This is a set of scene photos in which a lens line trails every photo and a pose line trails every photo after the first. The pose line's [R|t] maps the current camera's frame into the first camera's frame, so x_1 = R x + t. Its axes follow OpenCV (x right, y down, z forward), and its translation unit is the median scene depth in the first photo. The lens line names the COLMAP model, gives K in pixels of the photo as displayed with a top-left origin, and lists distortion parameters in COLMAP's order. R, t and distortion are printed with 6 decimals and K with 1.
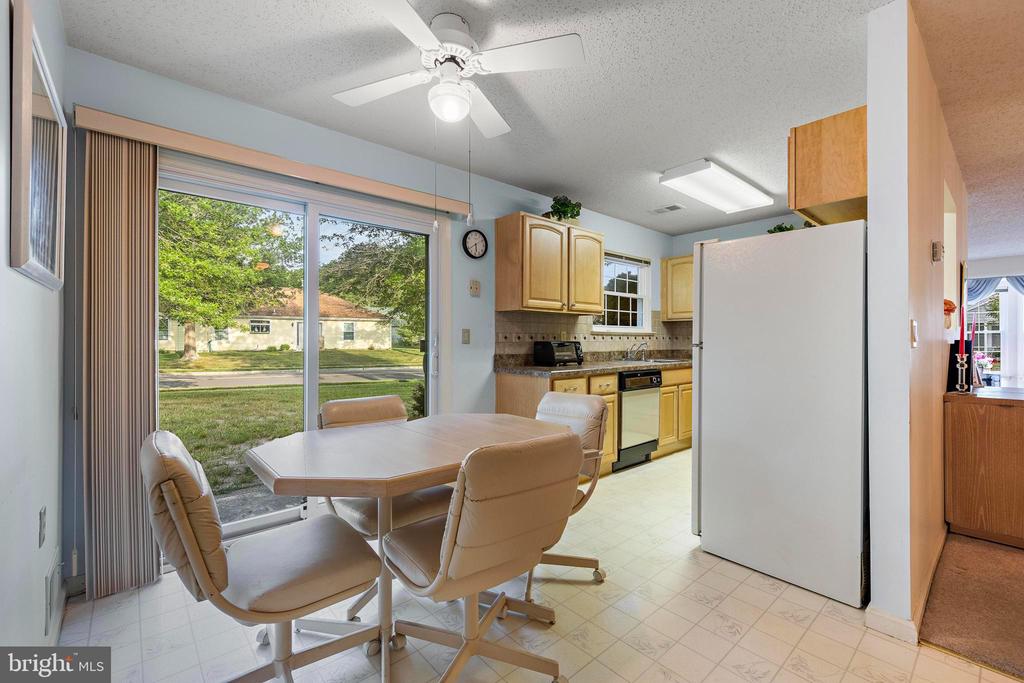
lens RADIAL K [[431.0, 0, 510.9], [0, 431.0, 339.1], [0, 0, 1]] dist [0.003580, 0.000007]
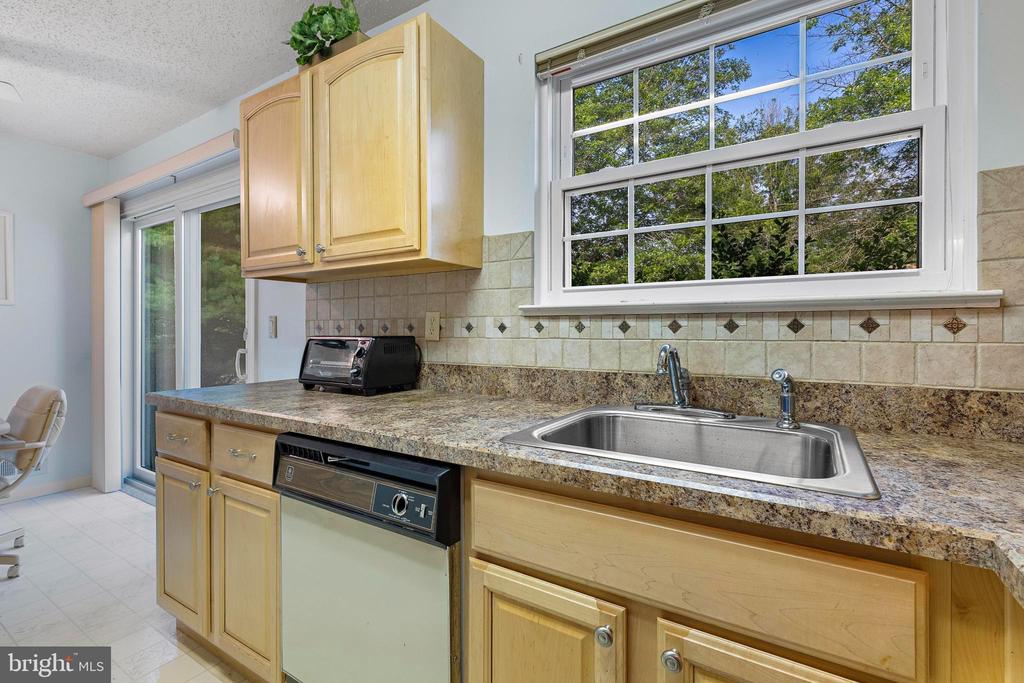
lens RADIAL K [[459.3, 0, 517.5], [0, 459.3, 336.7], [0, 0, 1]] dist [0.005427, 0.000465]
pose [[0.284431, 0.006739, -0.958673, 0.554674], [-0.003220, 0.999976, 0.006073, 0.002992], [0.958691, 0.001360, 0.284446, 0.930991]]
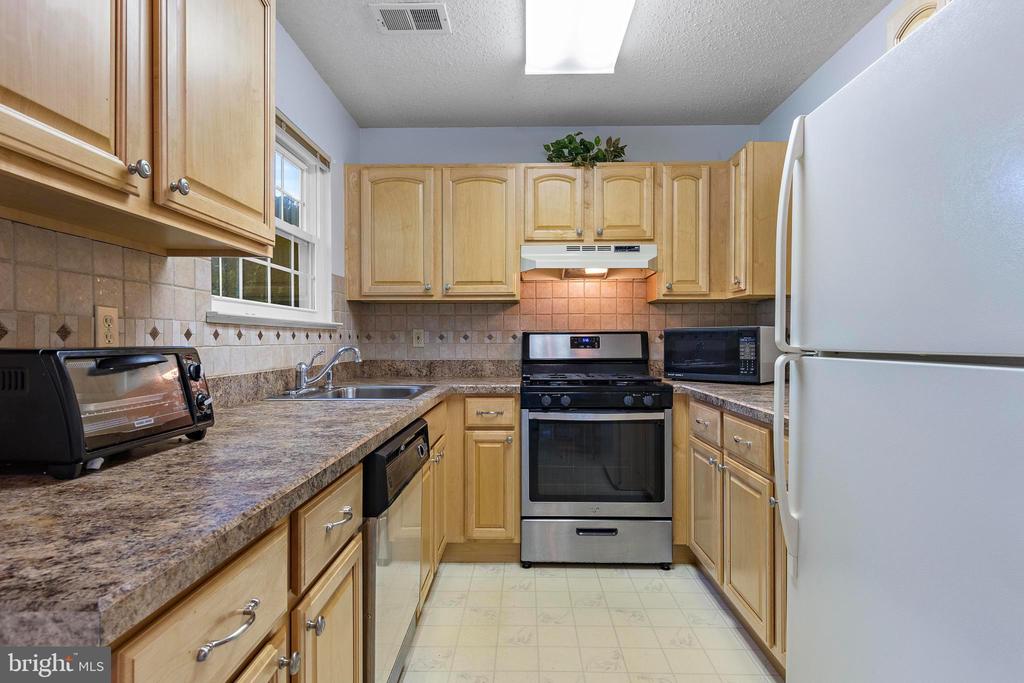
lens RADIAL K [[552.4, 0, 513.5], [0, 552.4, 341.7], [0, 0, 1]] dist [0.003516, 0.000366]
pose [[0.677921, -0.004170, 0.735123, 0.043688], [0.001235, 0.999989, 0.004533, 0.001522], [-0.735134, -0.002165, 0.677919, 0.589149]]
